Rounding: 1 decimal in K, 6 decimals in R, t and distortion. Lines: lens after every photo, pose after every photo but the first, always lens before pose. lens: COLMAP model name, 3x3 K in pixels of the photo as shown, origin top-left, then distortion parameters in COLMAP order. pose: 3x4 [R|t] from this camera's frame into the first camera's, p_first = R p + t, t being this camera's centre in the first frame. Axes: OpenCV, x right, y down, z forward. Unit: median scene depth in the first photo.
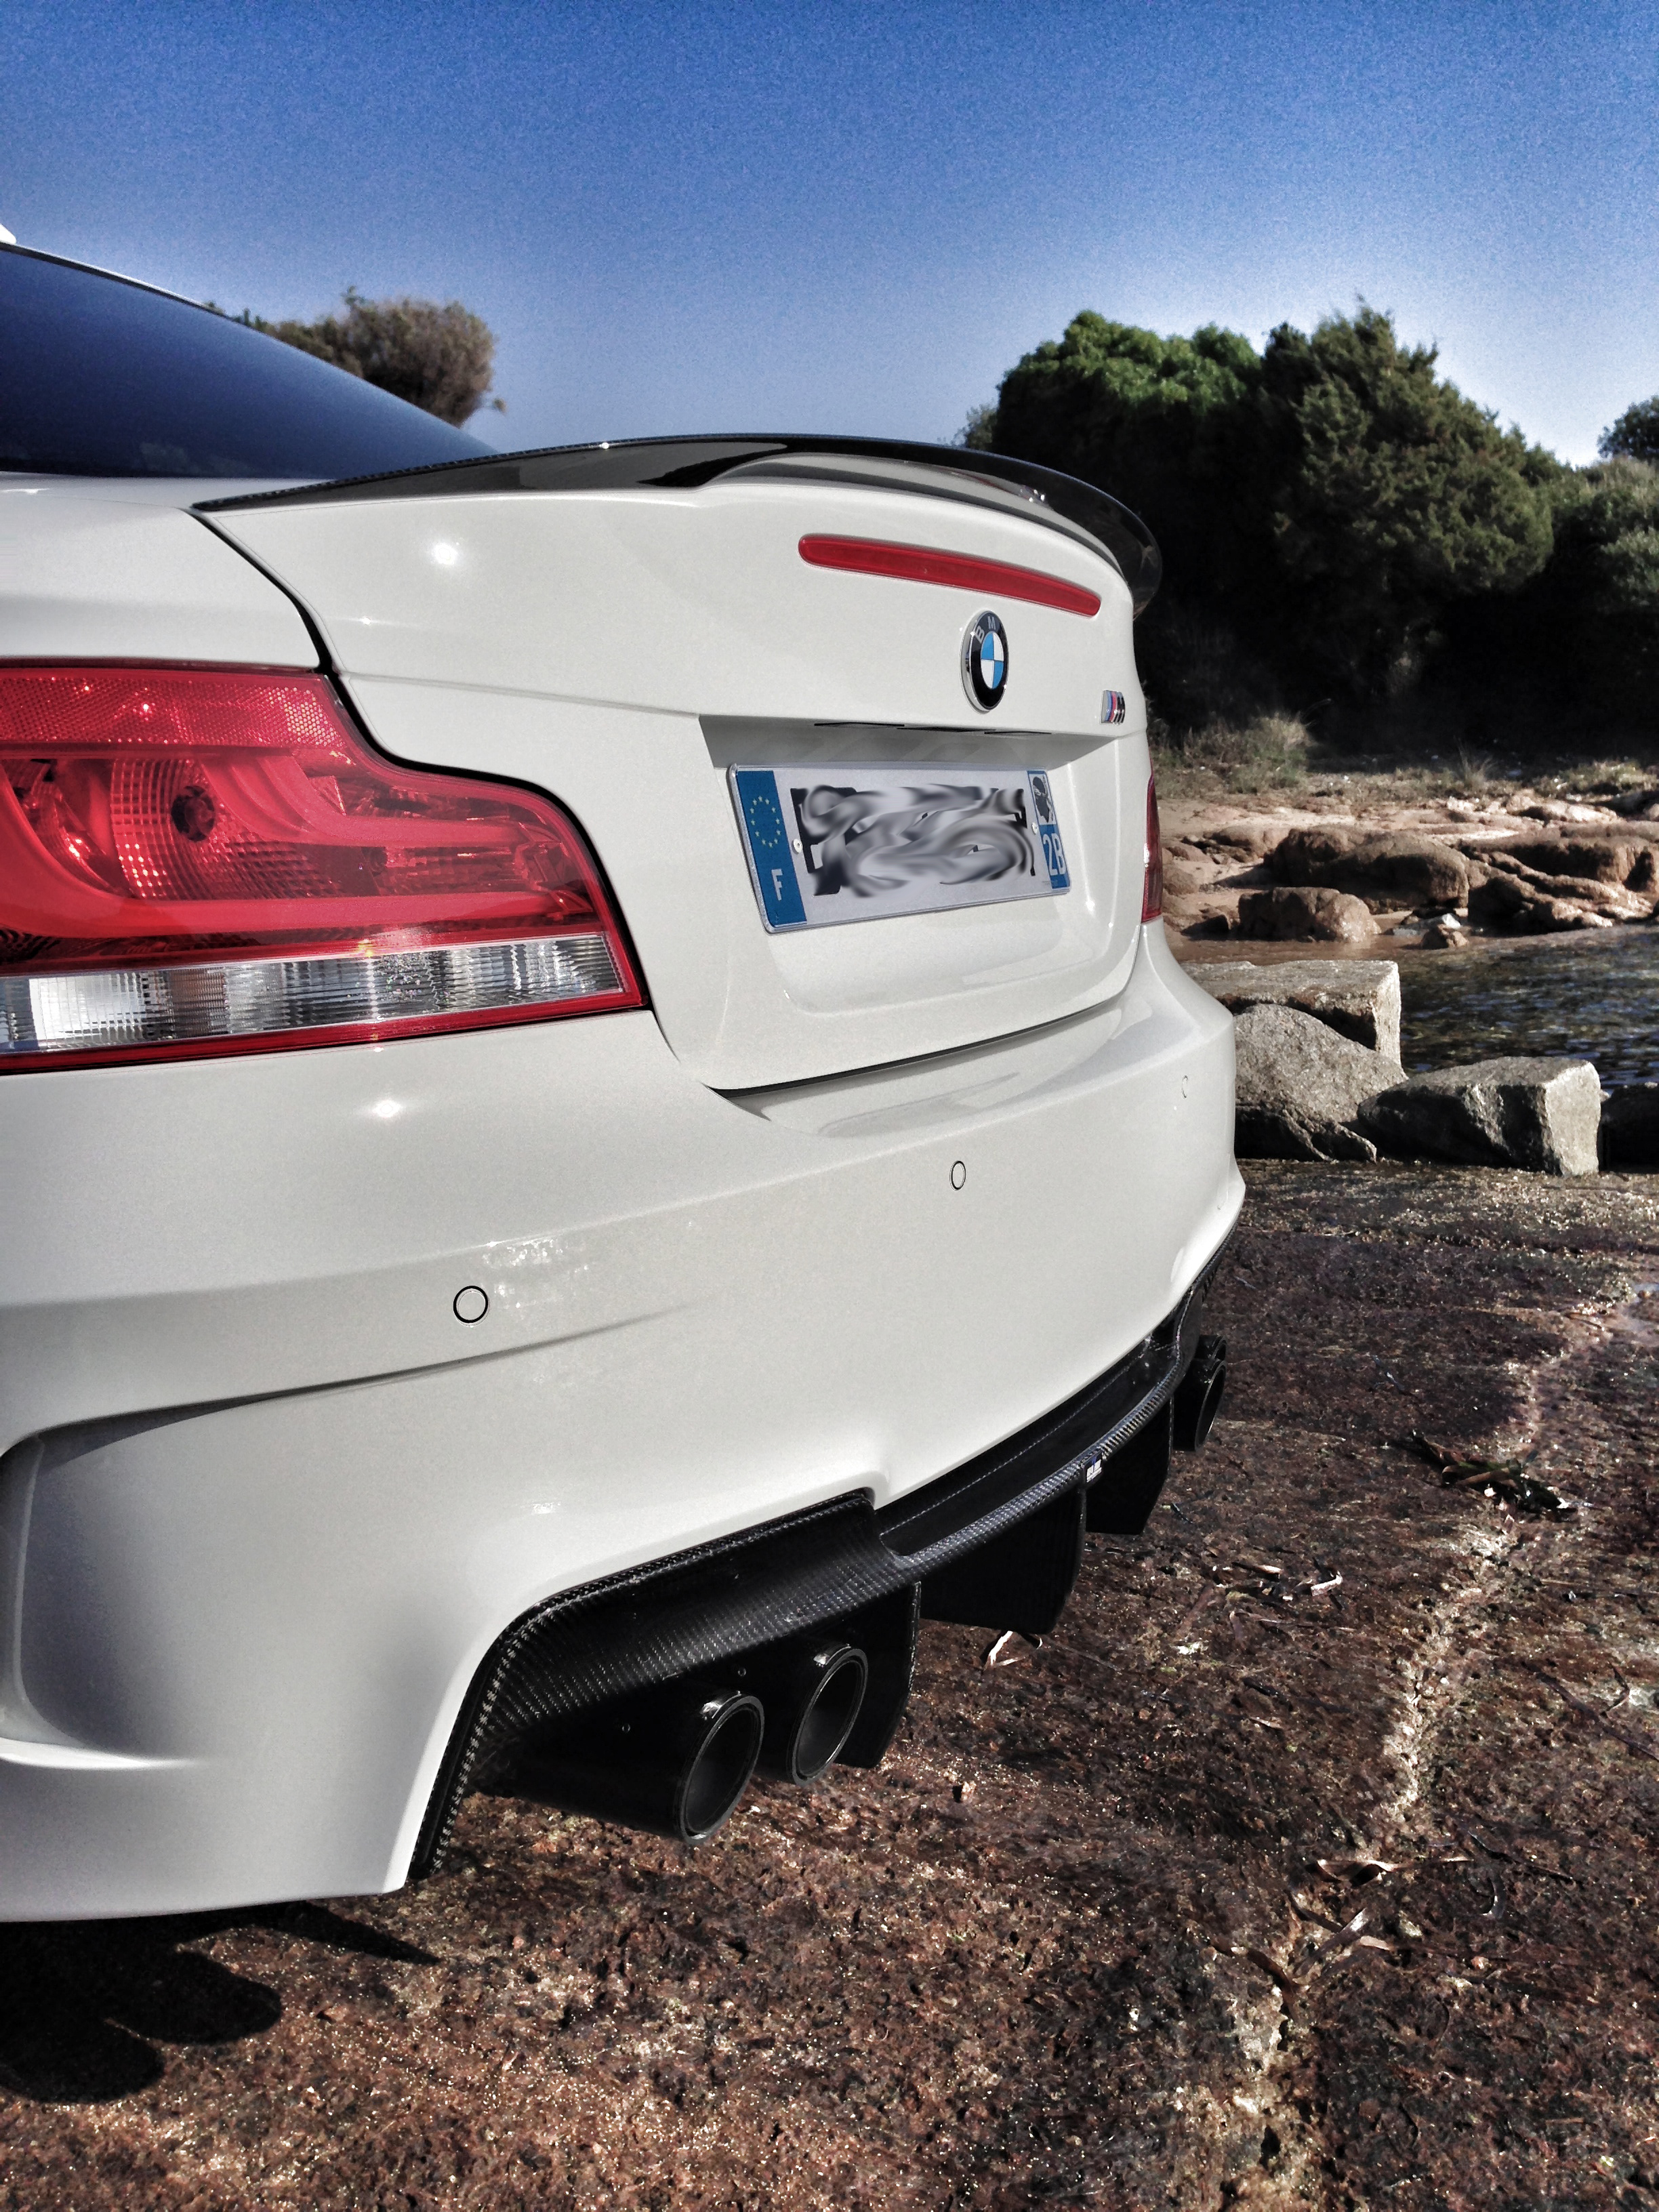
lens RADIAL K [[2095.4, 0, 829.5], [0, 2095.4, 1106.0], [0, 0, 1]] dist [0.110850, -0.176008]
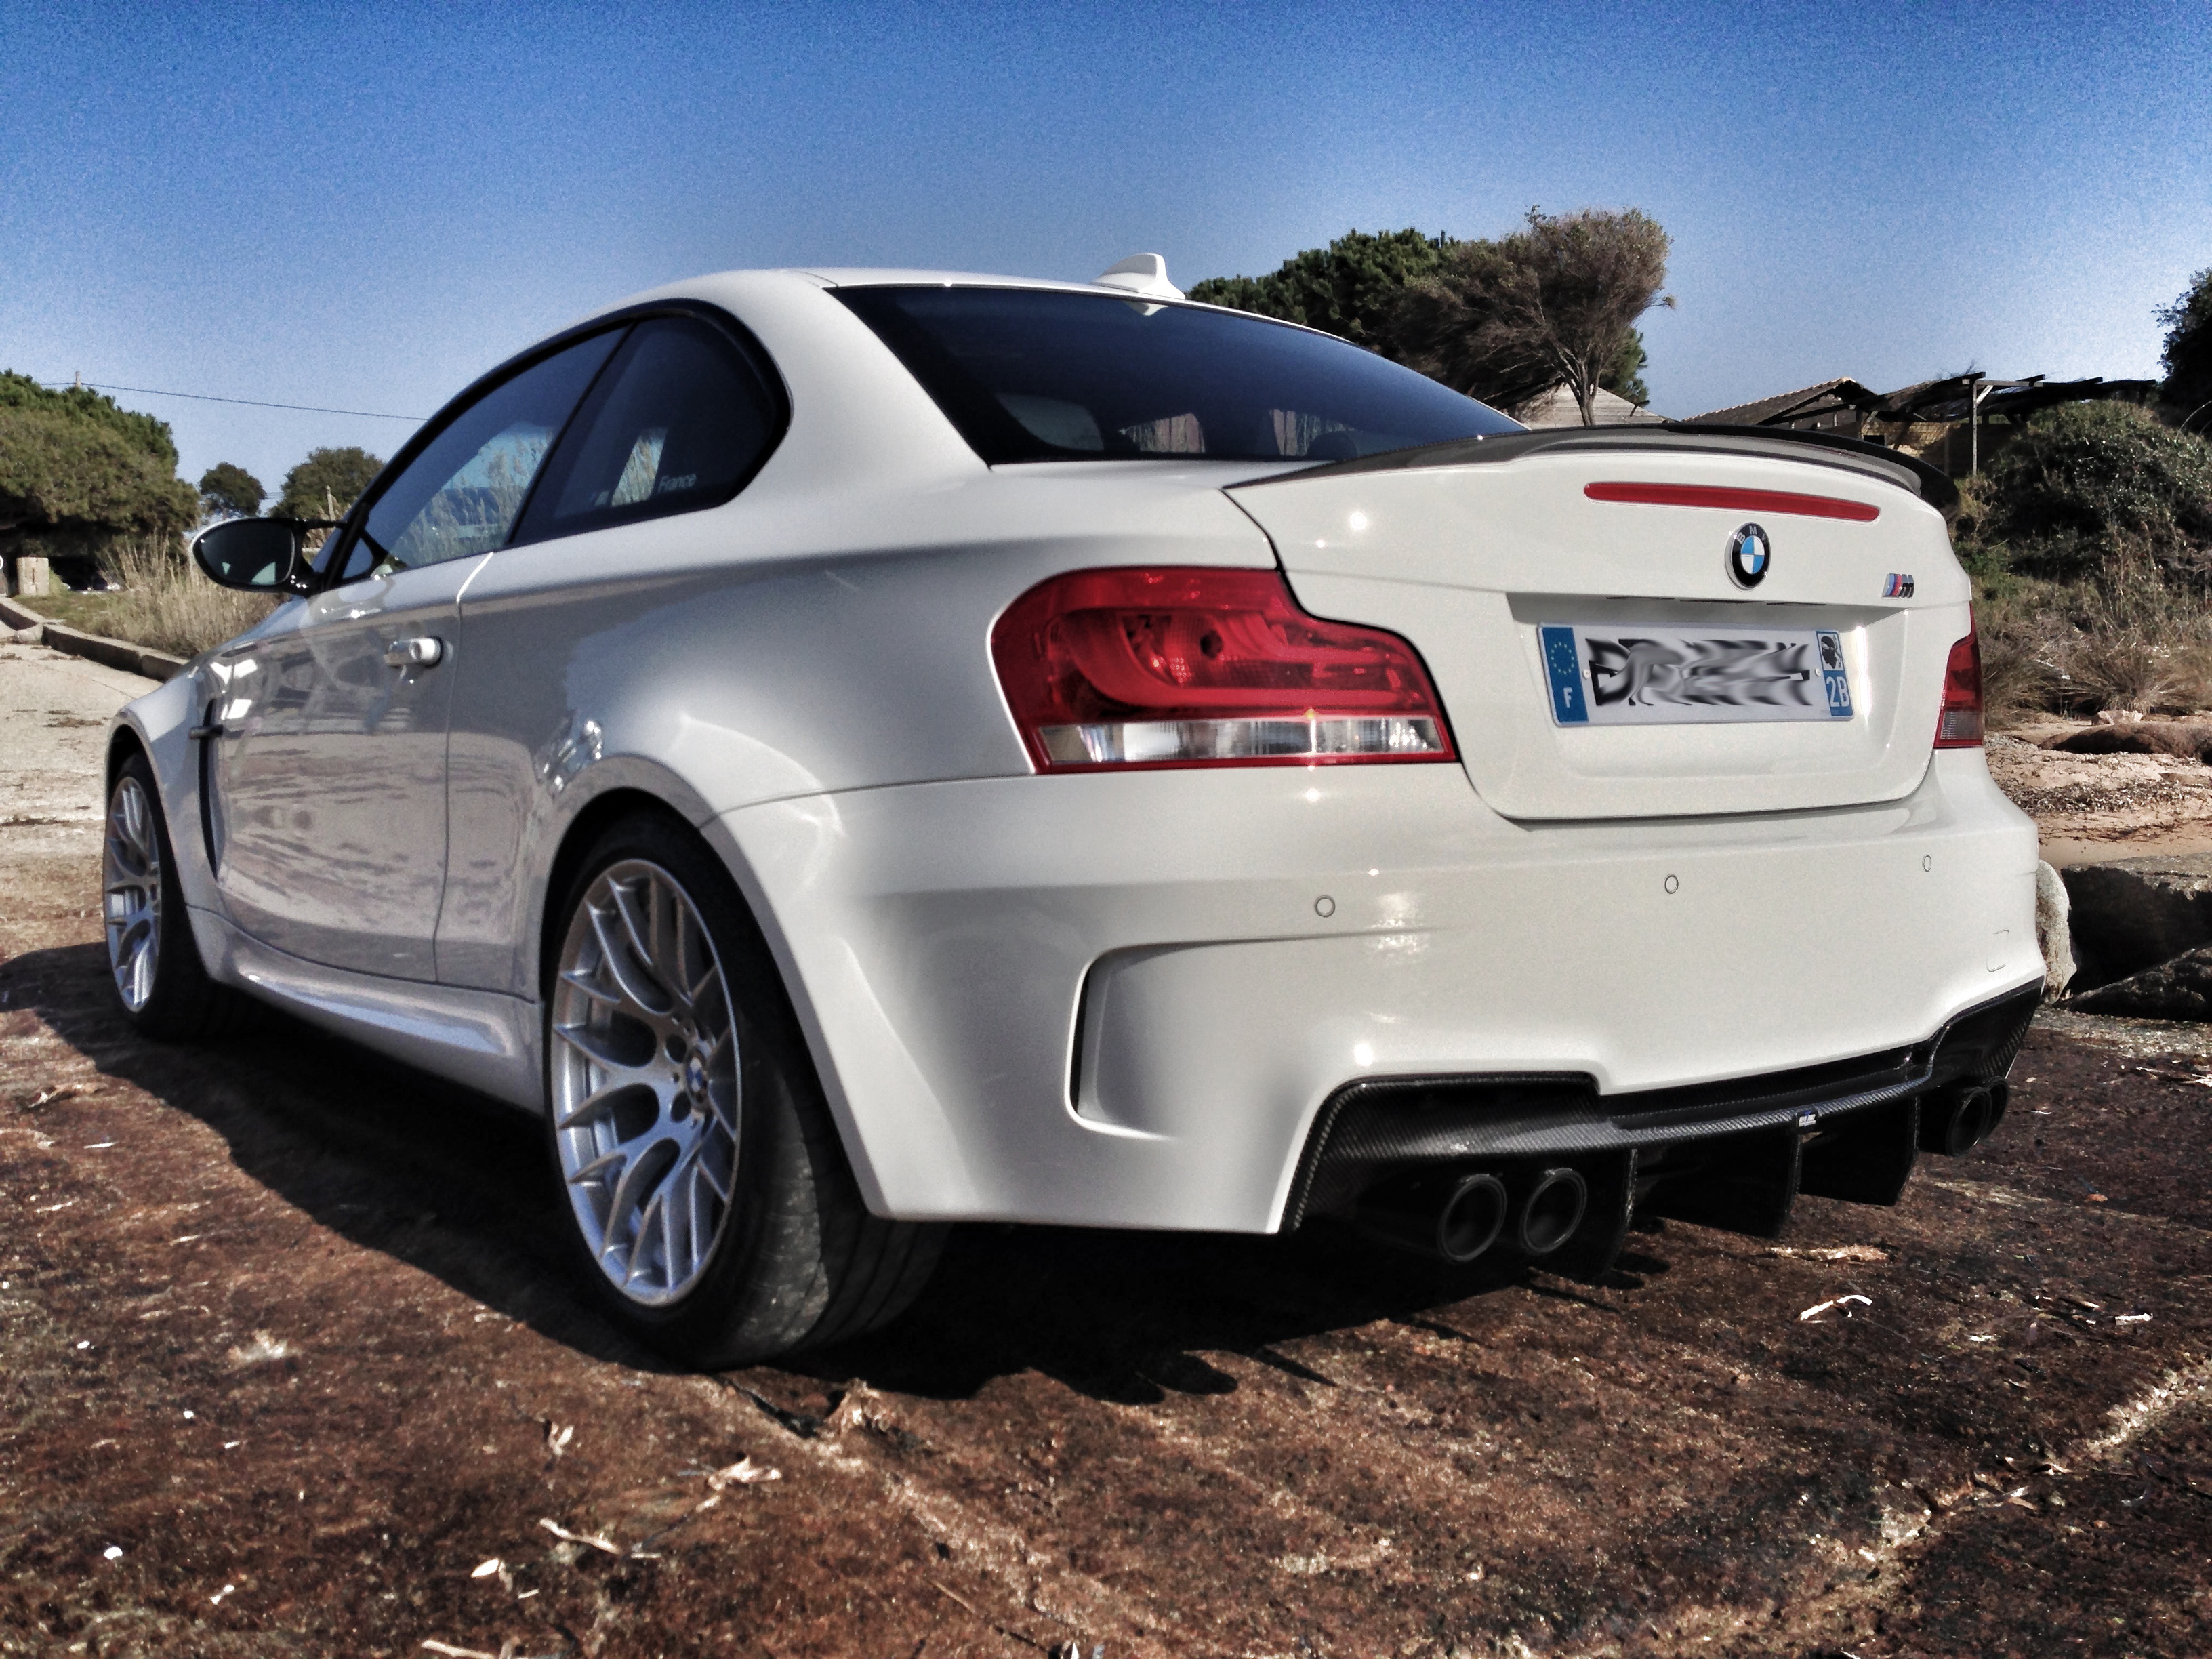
lens RADIAL K [[2110.9, 0, 1042.8], [0, 2110.9, 831.4], [0, 0, 1]] dist [0.121028, -0.001031]
pose [[0.903460, 0.051307, -0.425590, 0.276992], [-0.082711, 0.995020, -0.055627, 0.107404], [0.420617, 0.085458, 0.903205, -0.559038]]
